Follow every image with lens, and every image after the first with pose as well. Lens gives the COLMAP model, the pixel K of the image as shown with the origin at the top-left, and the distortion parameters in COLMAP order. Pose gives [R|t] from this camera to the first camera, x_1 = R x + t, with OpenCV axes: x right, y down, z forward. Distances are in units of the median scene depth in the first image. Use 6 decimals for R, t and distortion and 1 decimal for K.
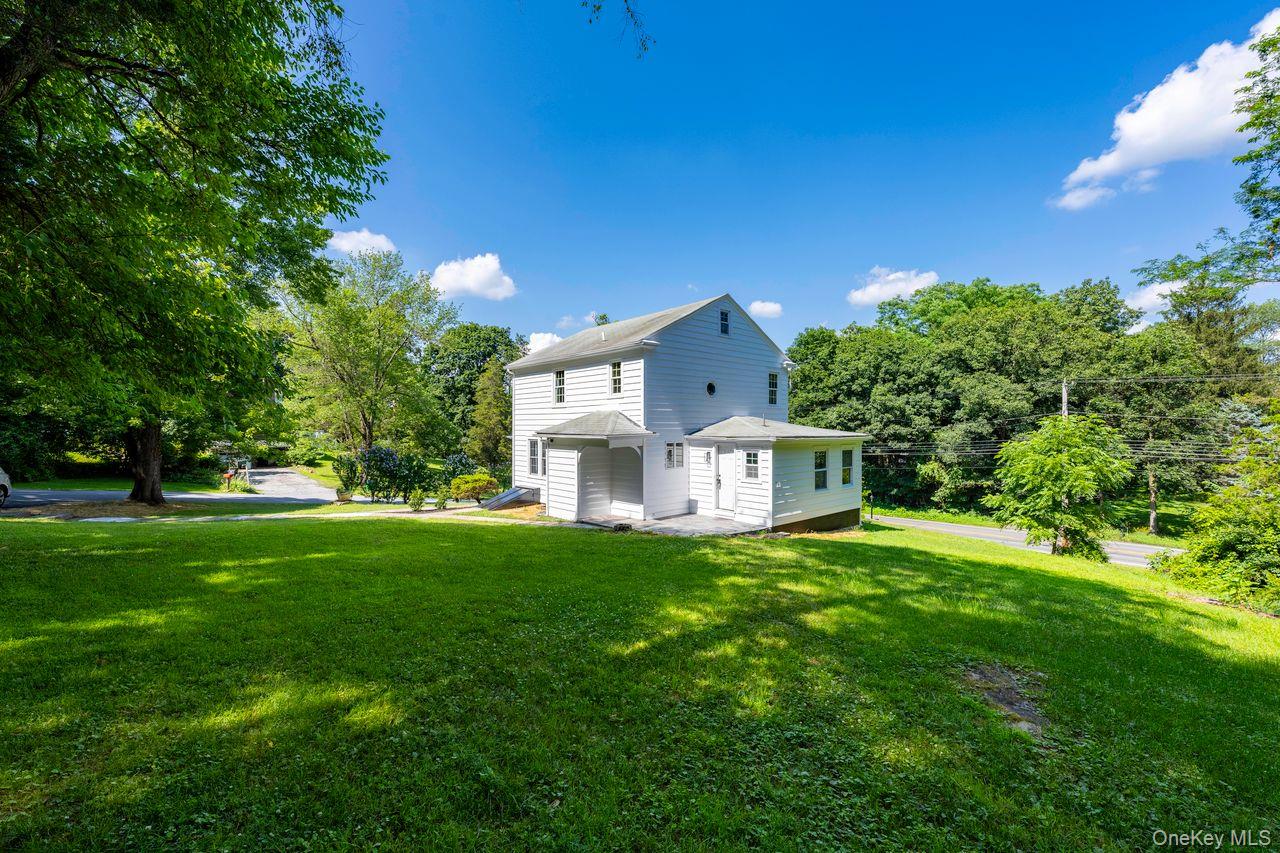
lens RADIAL K [[519.9, 0, 630.8], [0, 519.9, 431.7], [0, 0, 1]] dist [-0.002388, 0.001076]
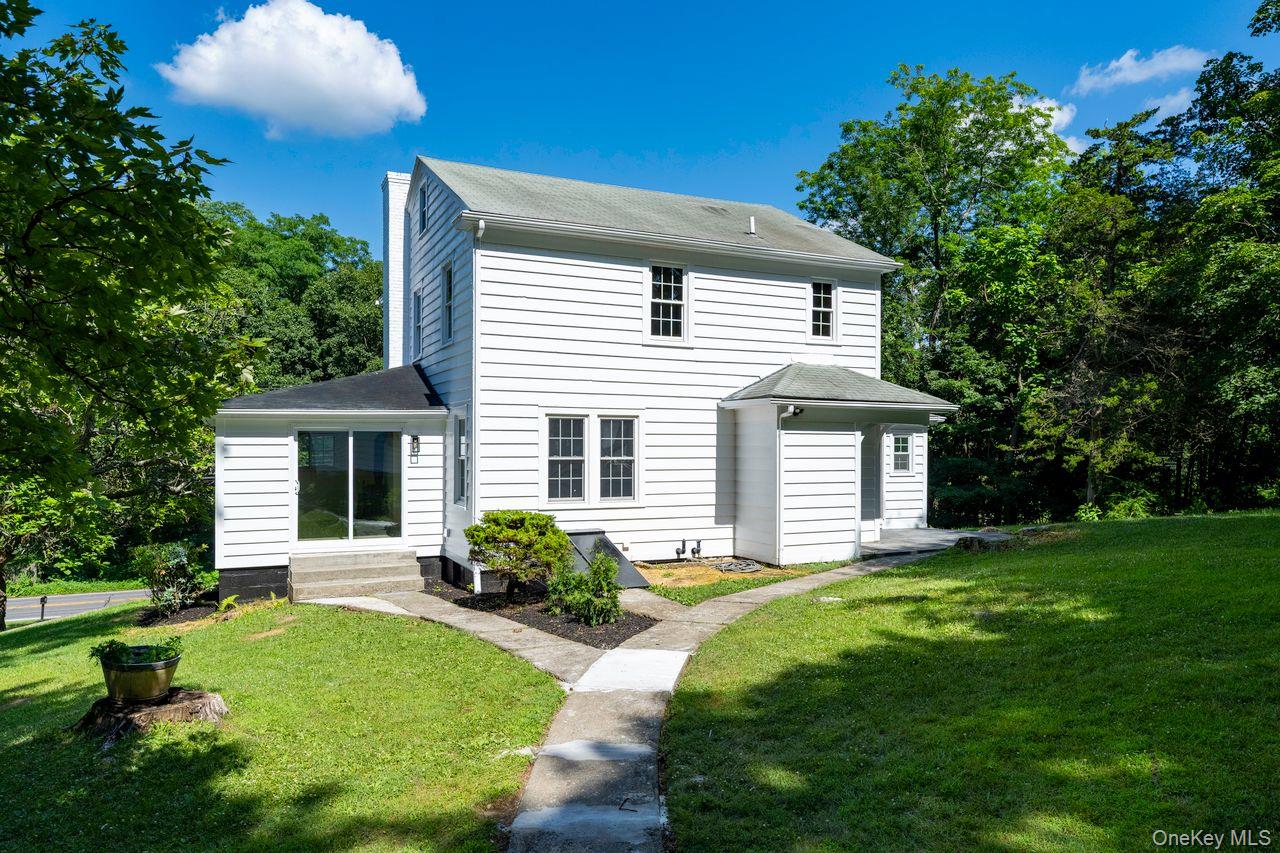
lens RADIAL K [[869.9, 0, 631.1], [0, 869.9, 452.5], [0, 0, 1]] dist [0.002722, -0.000651]
pose [[0.285930, -0.004743, 0.958239, -1.018441], [0.002314, 0.999988, 0.004259, 0.051564], [-0.958248, 0.001000, 0.285938, 0.921337]]
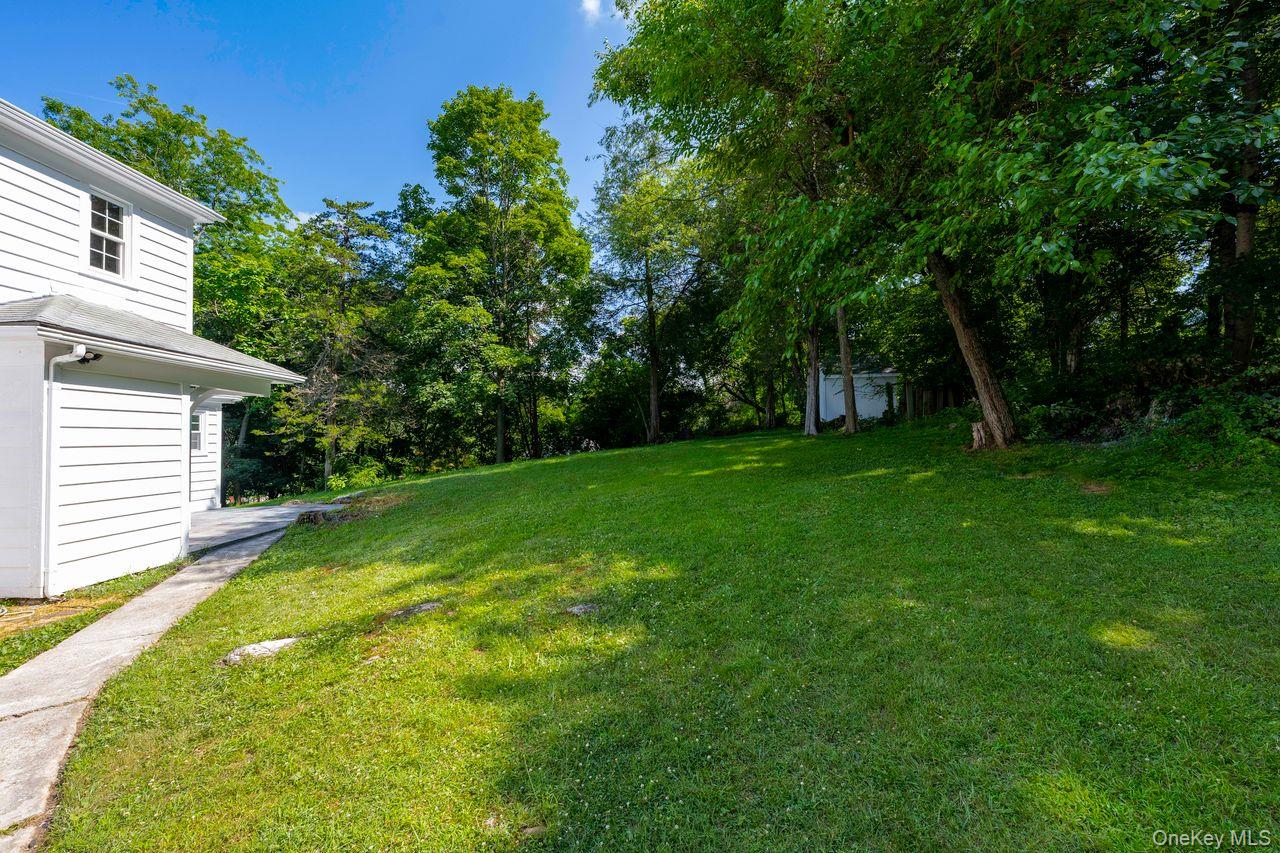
lens RADIAL K [[519.9, 0, 646.8], [0, 519.9, 424.0], [0, 0, 1]] dist [-0.002388, 0.001076]
pose [[-0.753369, 0.027151, 0.657037, -0.654072], [0.015539, 0.999603, -0.023490, 0.072972], [-0.657414, -0.007487, -0.753492, 1.023700]]
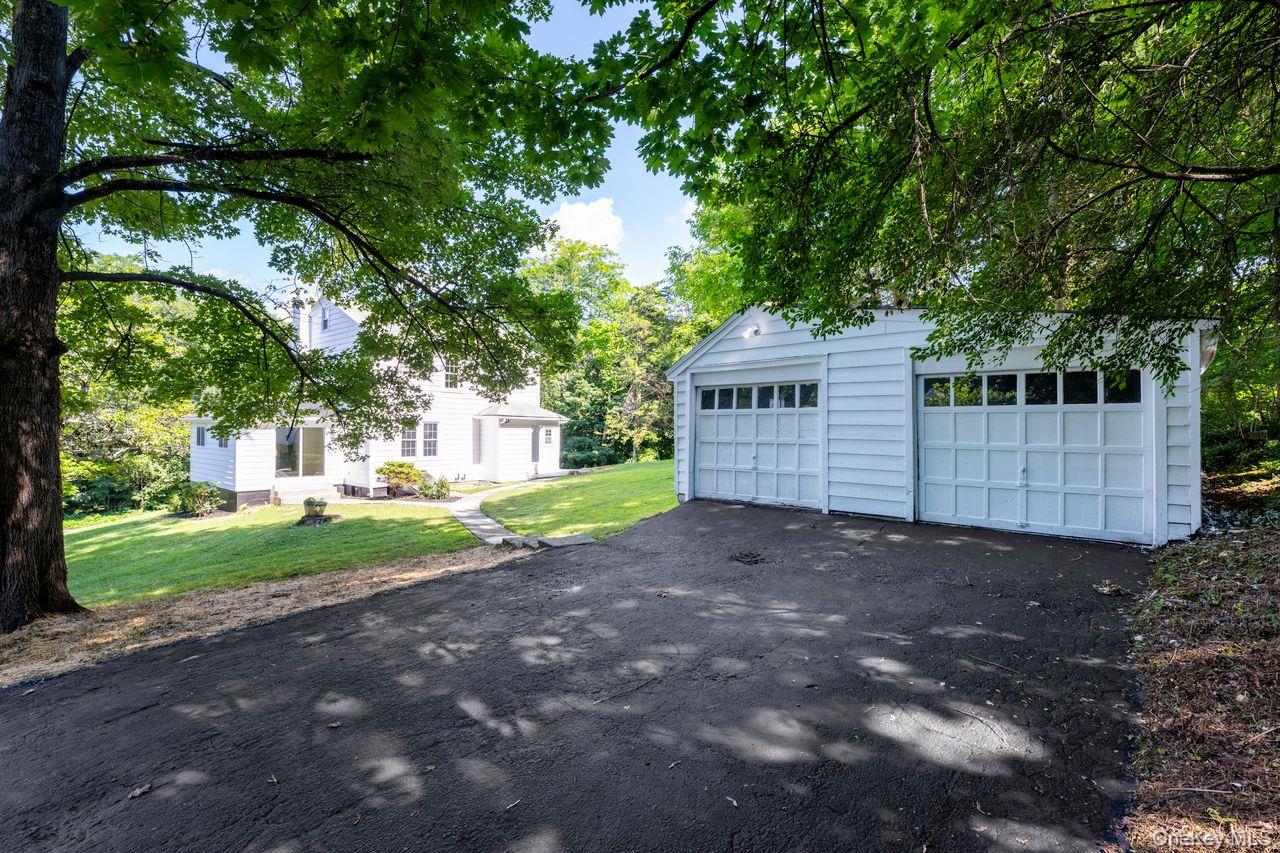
lens RADIAL K [[602.2, 0, 635.0], [0, 602.2, 423.2], [0, 0, 1]] dist [-0.002669, -0.000166]
pose [[-0.141252, 0.009193, 0.989931, -1.663975], [-0.002761, 0.999949, -0.009680, 0.034704], [-0.989970, -0.004101, -0.141220, 0.905889]]
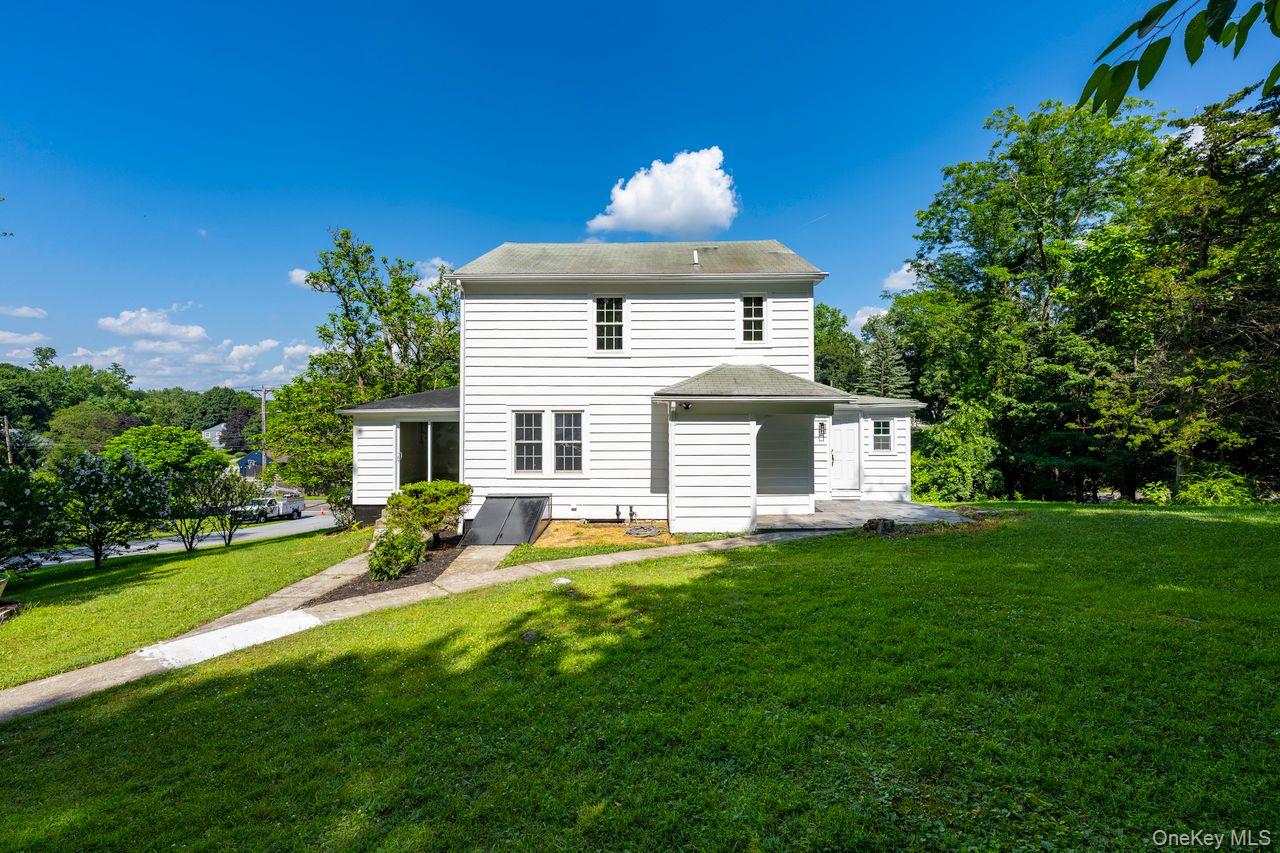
lens RADIAL K [[519.9, 0, 631.0], [0, 519.9, 409.8], [0, 0, 1]] dist [-0.002388, 0.001076]
pose [[0.683077, 0.008357, 0.730299, -0.649184], [0.005952, 0.999838, -0.017008, 0.030176], [-0.730323, 0.015965, 0.682916, 0.639075]]
